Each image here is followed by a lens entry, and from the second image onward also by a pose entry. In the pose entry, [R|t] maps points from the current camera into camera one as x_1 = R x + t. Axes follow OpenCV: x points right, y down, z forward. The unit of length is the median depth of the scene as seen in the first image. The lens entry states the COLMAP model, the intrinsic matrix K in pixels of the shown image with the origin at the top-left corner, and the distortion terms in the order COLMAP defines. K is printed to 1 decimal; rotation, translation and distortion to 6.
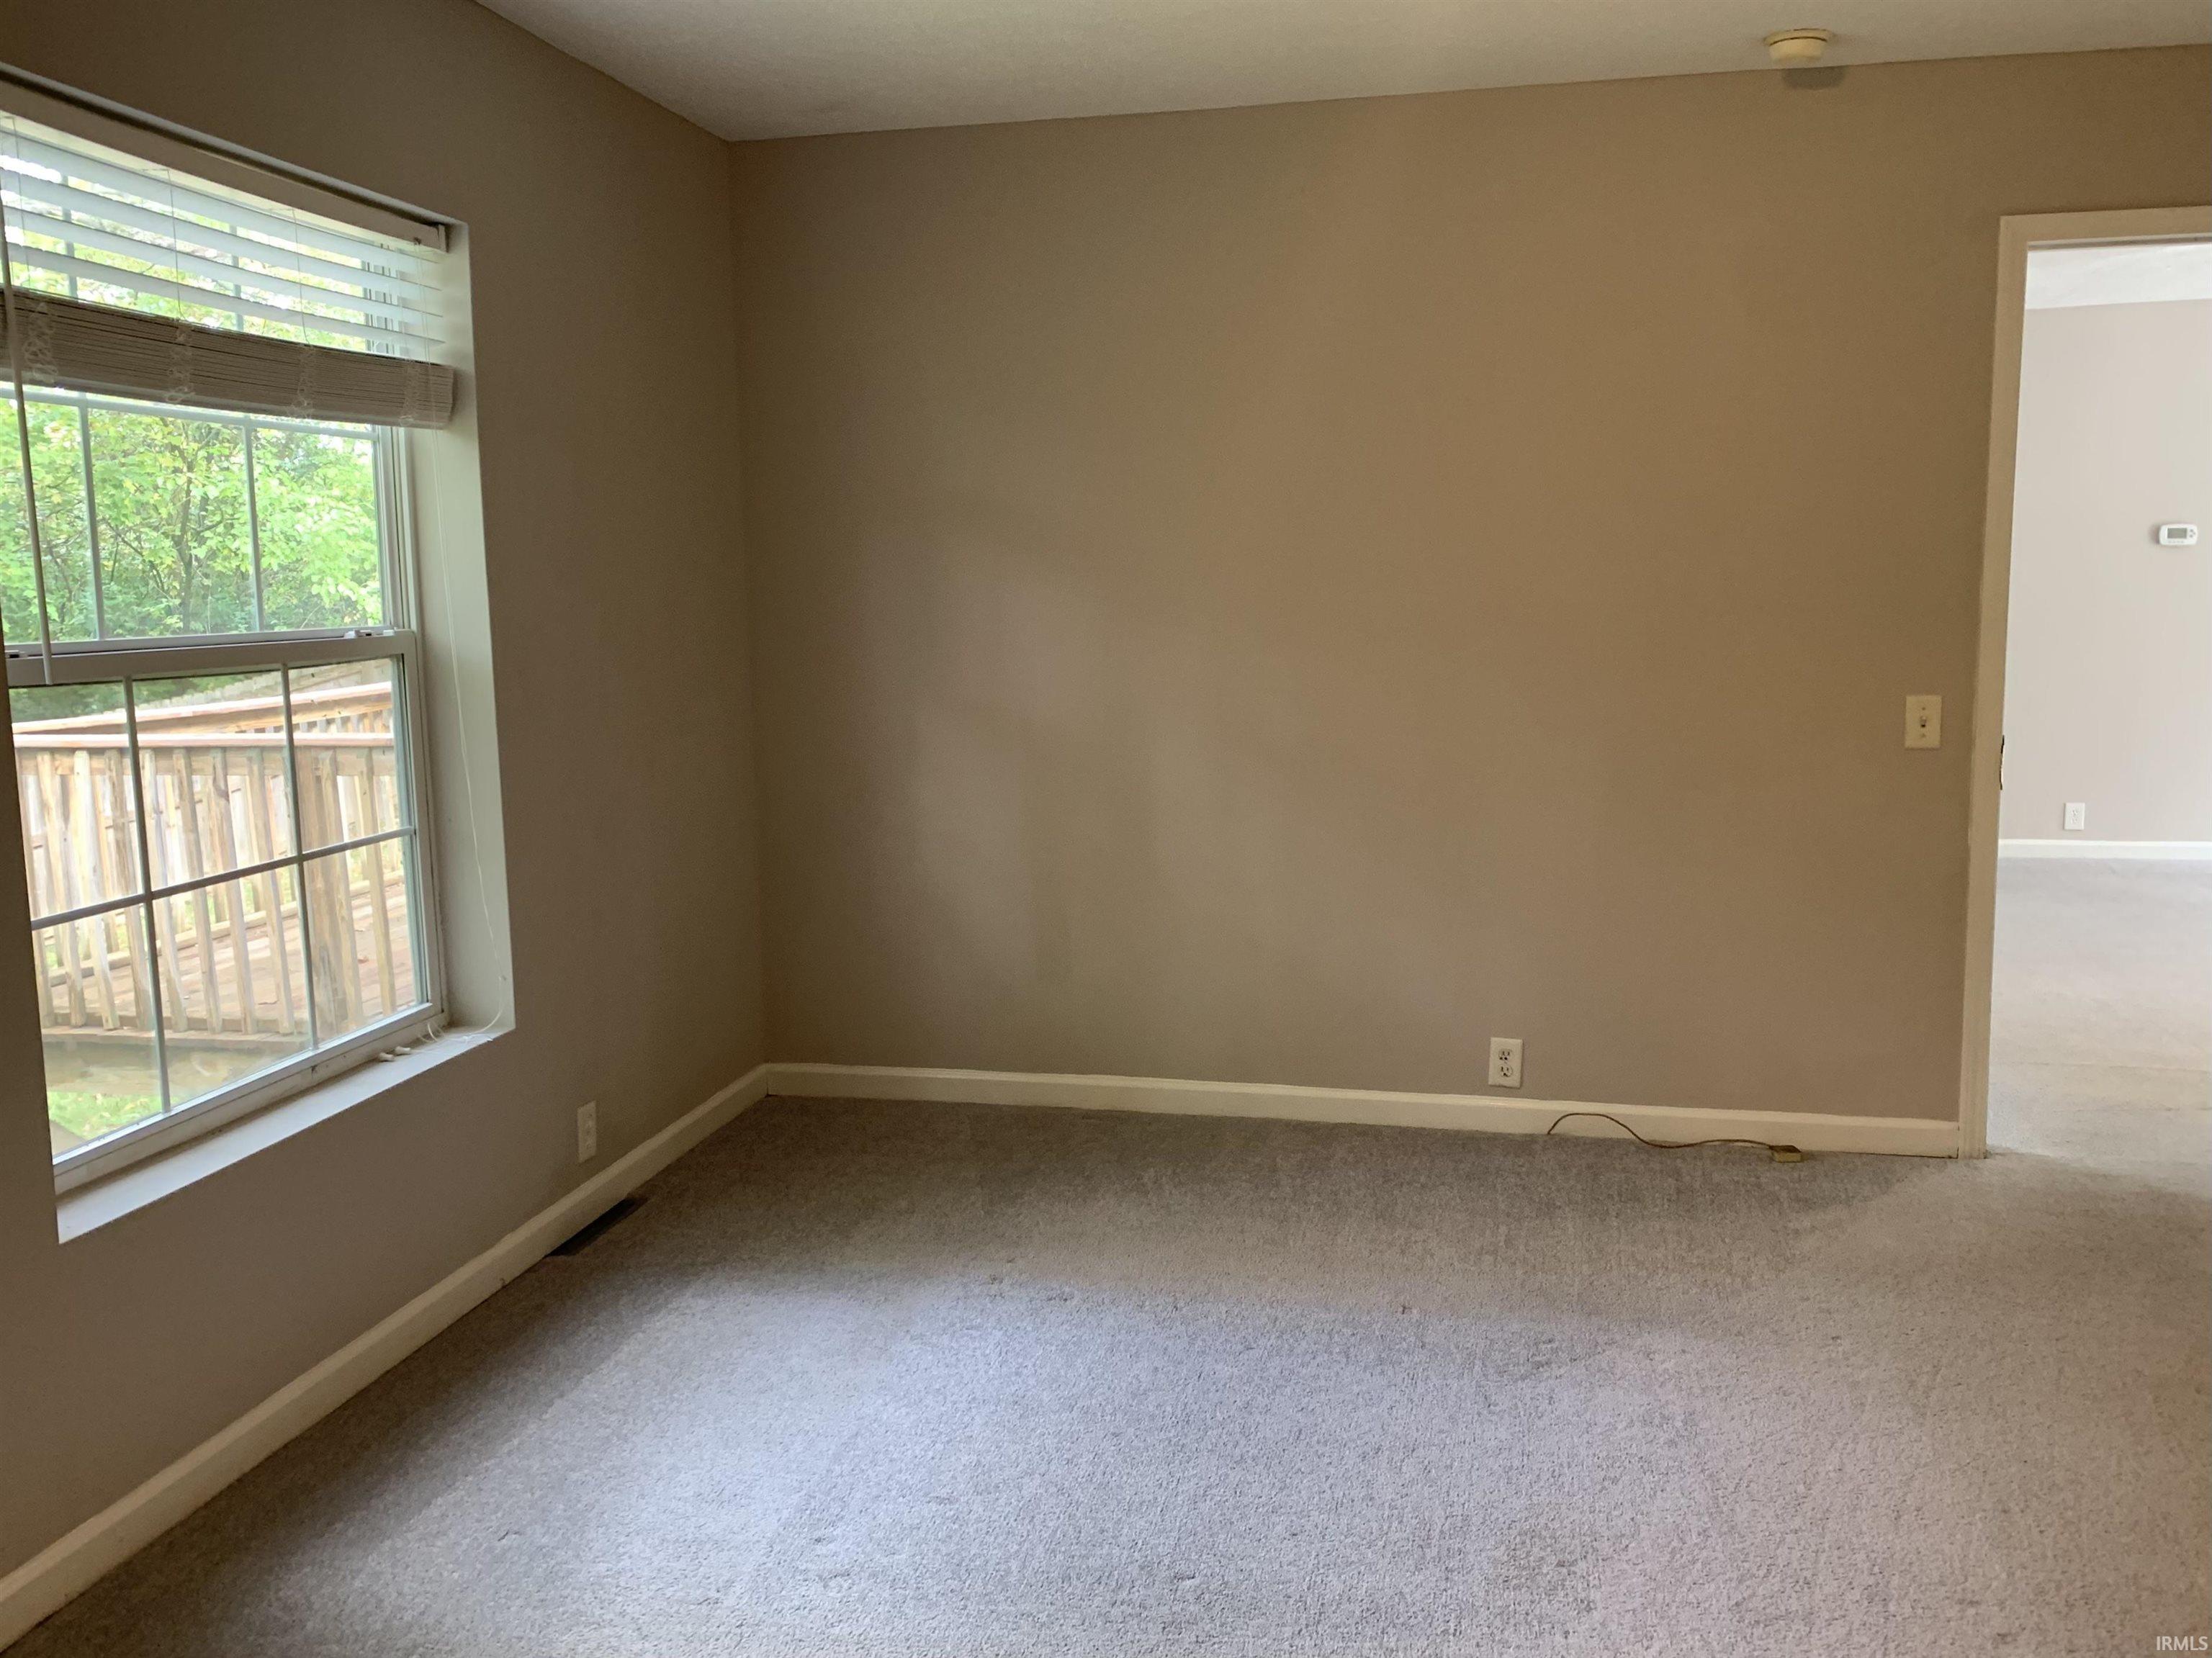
lens RADIAL K [[1719.8, 0, 1111.0], [0, 1719.8, 835.4], [0, 0, 1]] dist [0.011489, -0.013789]
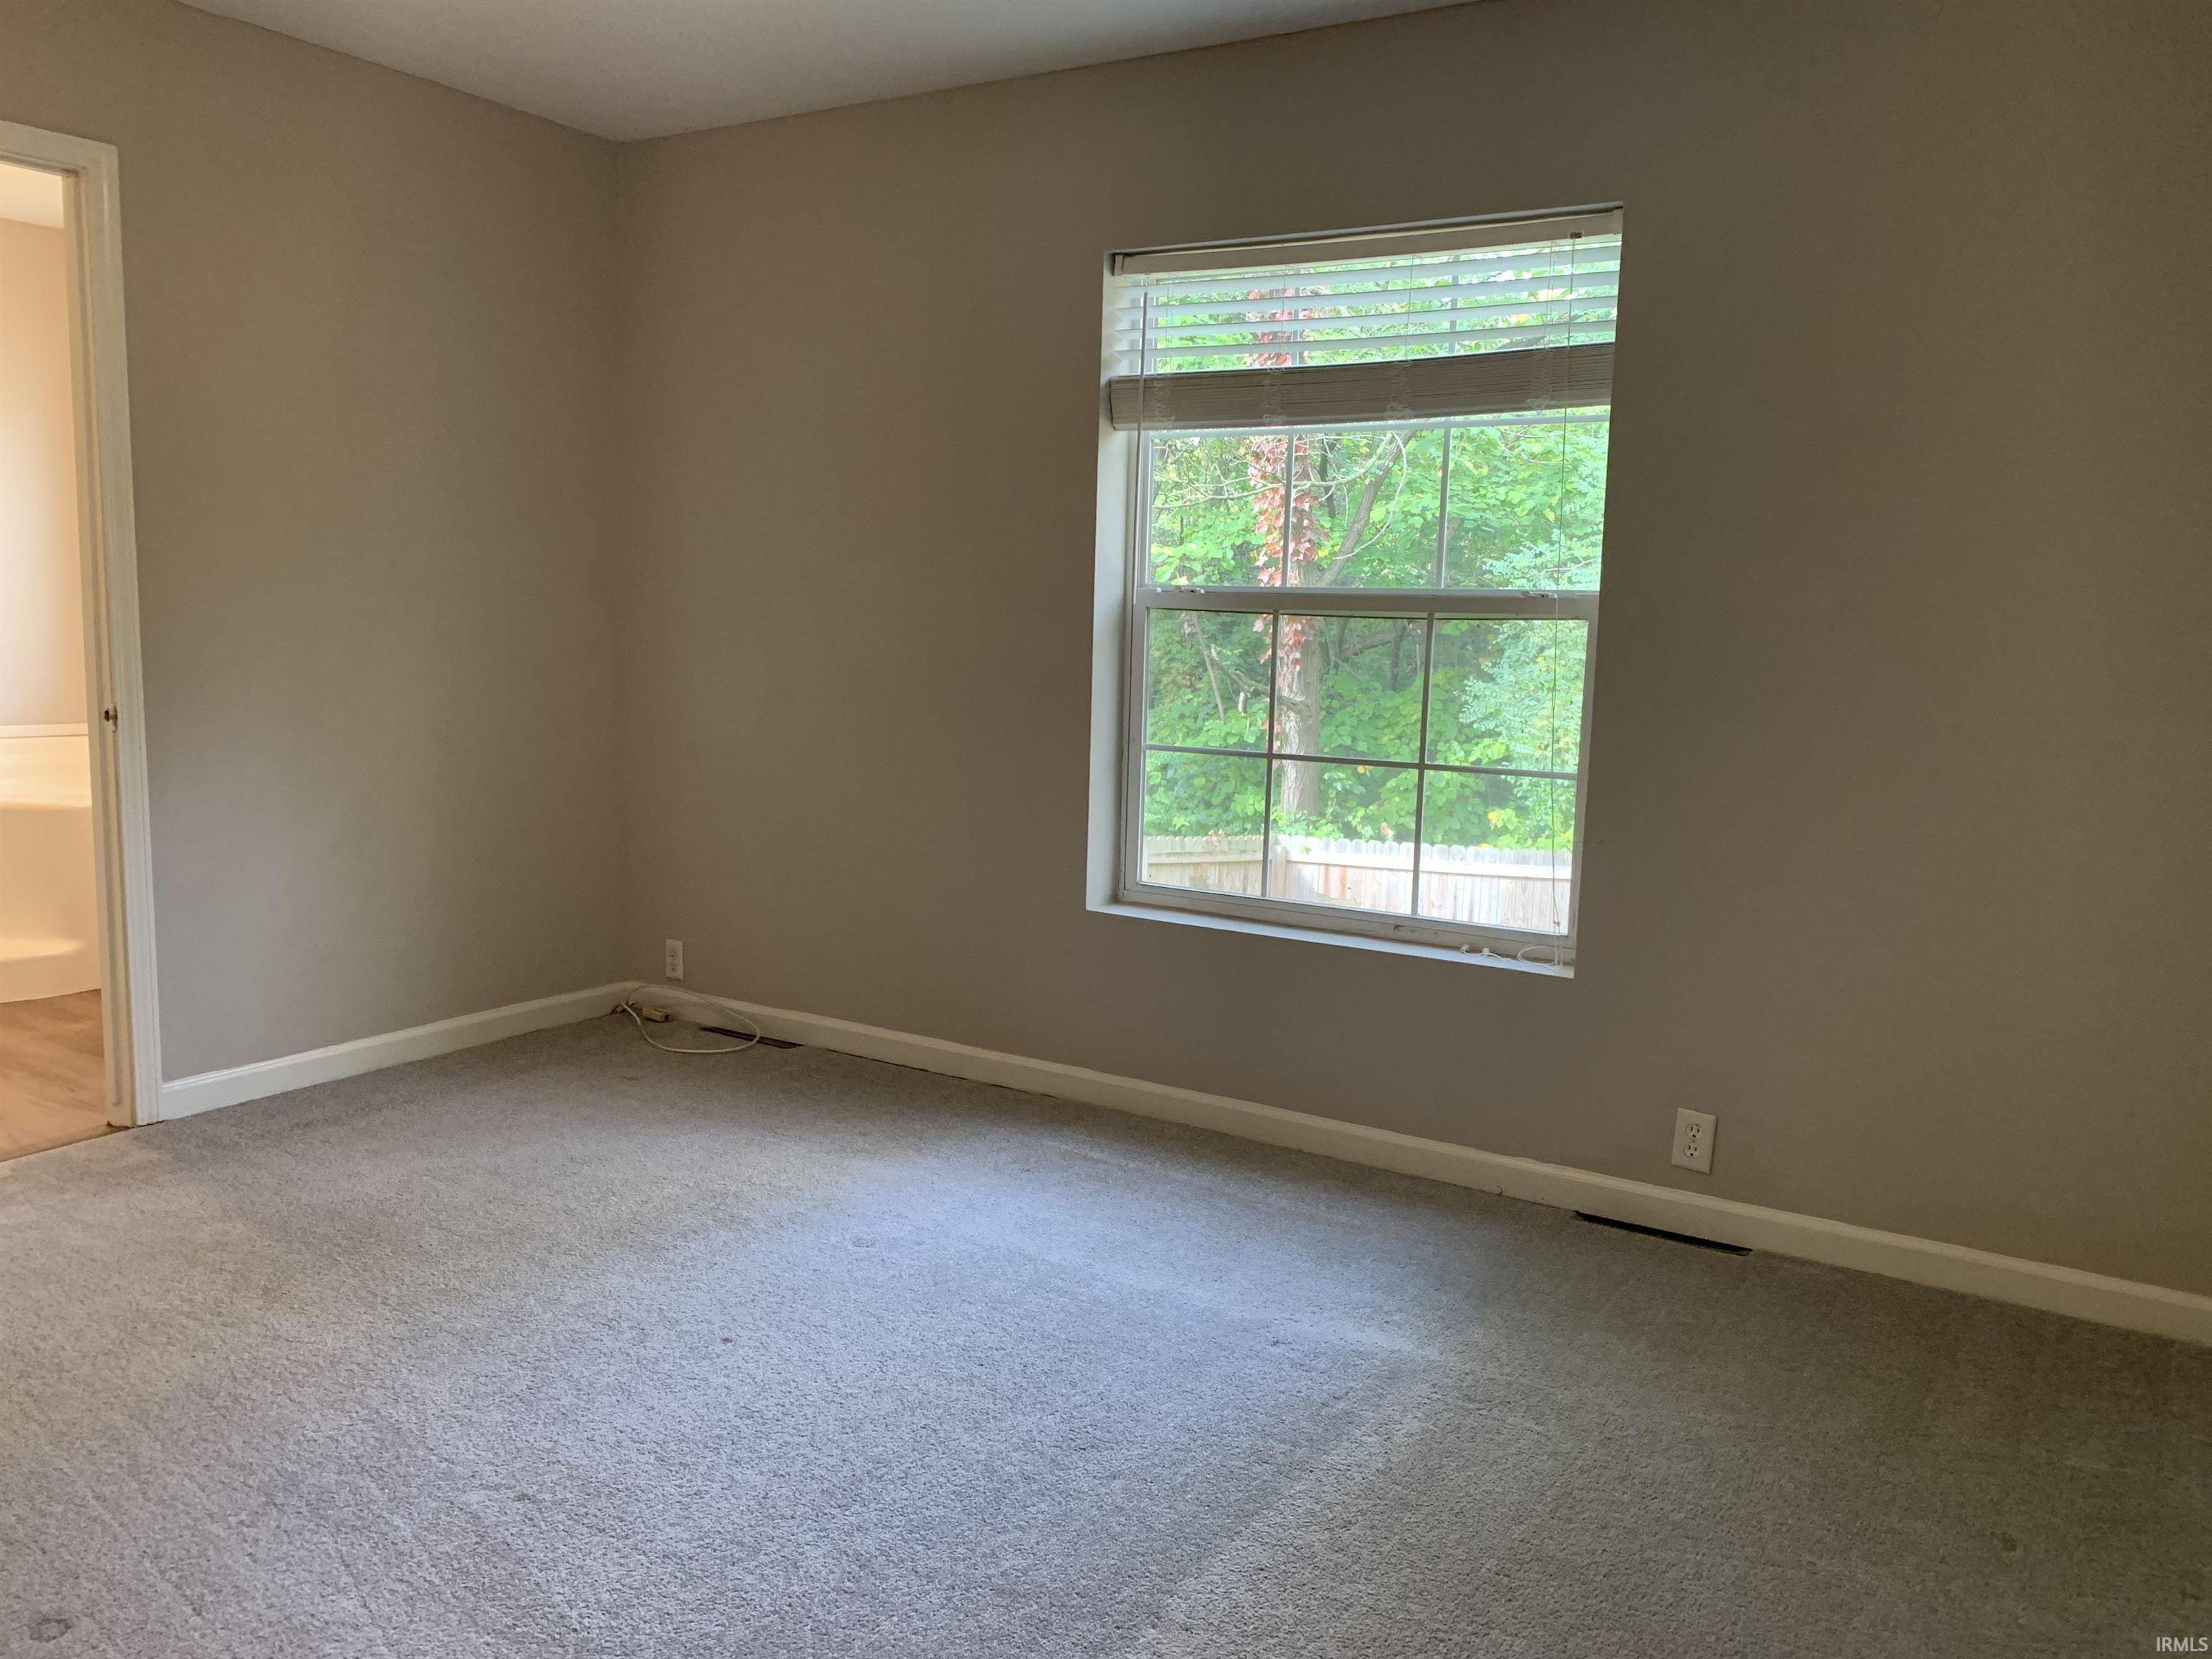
lens RADIAL K [[1719.9, 0, 1111.0], [0, 1719.9, 835.9], [0, 0, 1]] dist [0.011489, -0.013789]
pose [[-0.339176, 0.109670, -0.934308, 0.833620], [-0.158927, 0.972225, 0.171815, -0.122185], [0.927201, 0.206762, -0.312326, 1.240024]]
